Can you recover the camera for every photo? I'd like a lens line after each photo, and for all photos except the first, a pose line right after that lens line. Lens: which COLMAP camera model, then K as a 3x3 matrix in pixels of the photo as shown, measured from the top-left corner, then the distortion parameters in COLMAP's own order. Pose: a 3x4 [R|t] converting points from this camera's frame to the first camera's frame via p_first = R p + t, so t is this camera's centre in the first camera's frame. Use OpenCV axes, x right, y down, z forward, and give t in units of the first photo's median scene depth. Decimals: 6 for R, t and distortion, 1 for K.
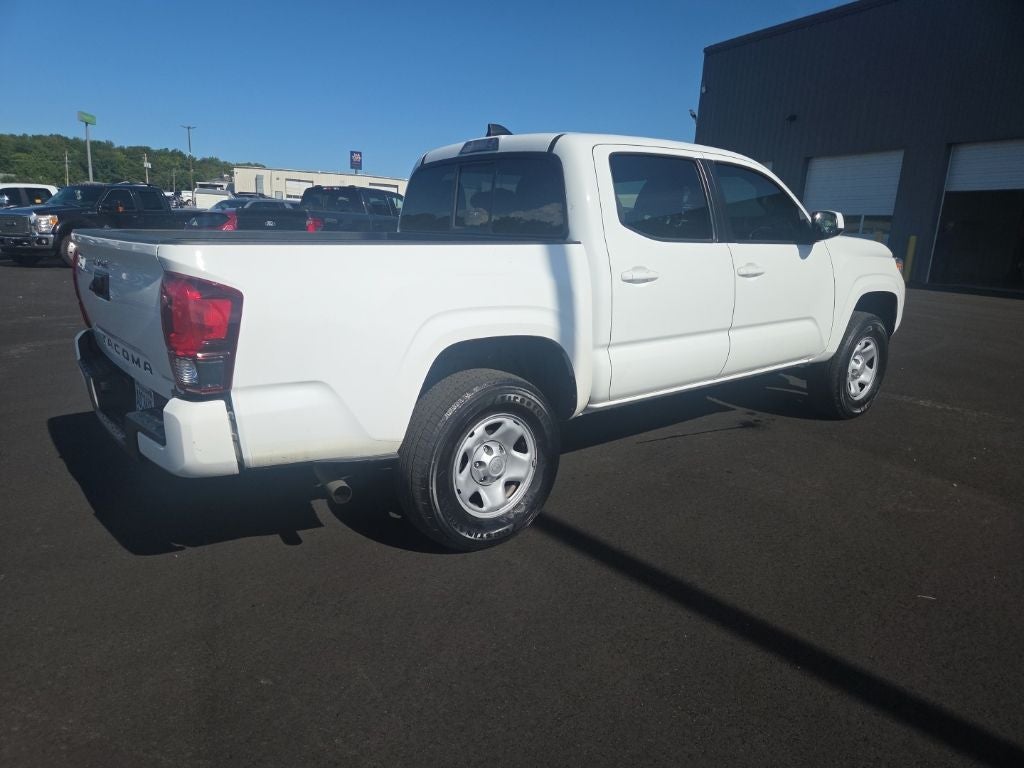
lens RADIAL K [[685.5, 0, 498.0], [0, 685.5, 401.9], [0, 0, 1]] dist [0.066079, -0.061514]
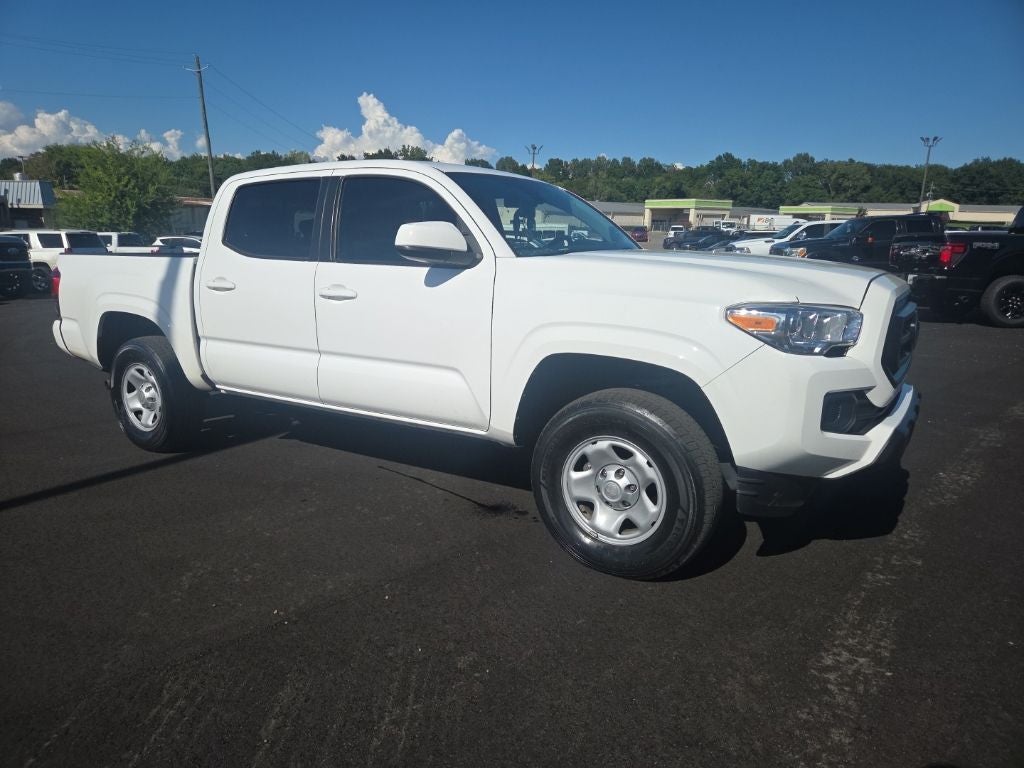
lens RADIAL K [[685.5, 0, 496.8], [0, 685.5, 395.7], [0, 0, 1]] dist [0.066079, -0.061514]
pose [[0.295453, 0.184625, -0.937348, 1.282998], [-0.234433, 0.965161, 0.116209, -0.211874], [0.926147, 0.185411, 0.328442, 0.917708]]
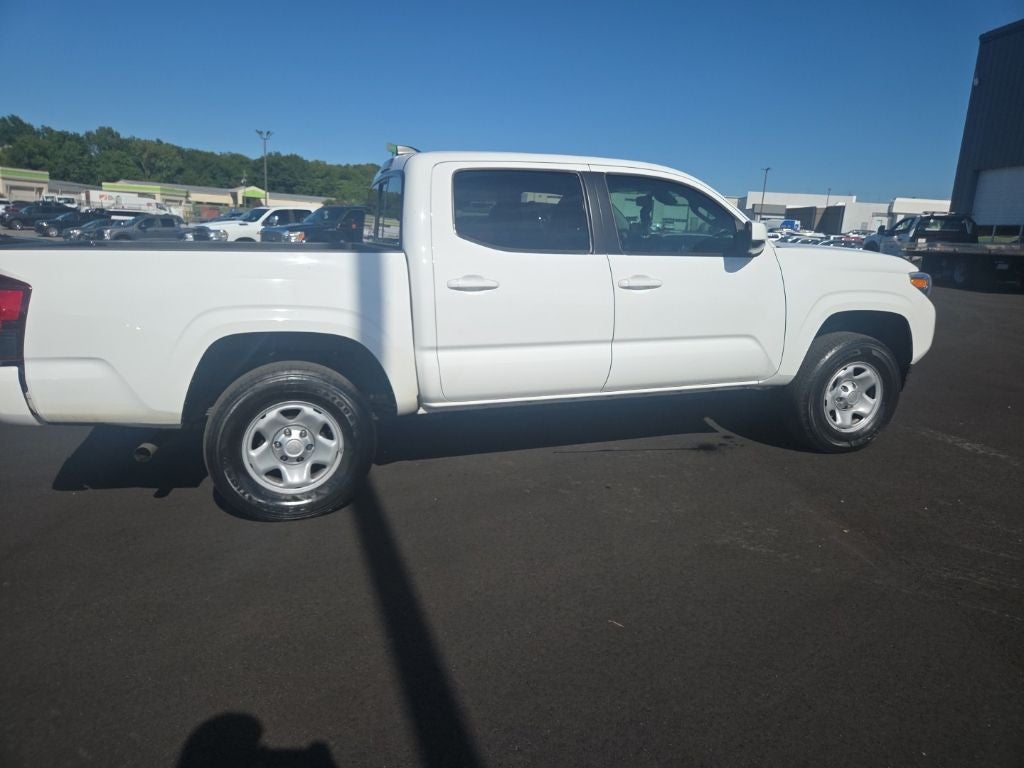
lens RADIAL K [[685.5, 0, 515.5], [0, 685.5, 384.6], [0, 0, 1]] dist [0.066079, -0.061514]
pose [[0.938471, 0.069251, -0.338344, 0.533700], [-0.083049, 0.996194, -0.026457, -0.007095], [0.335224, 0.052928, 0.940650, 0.038360]]
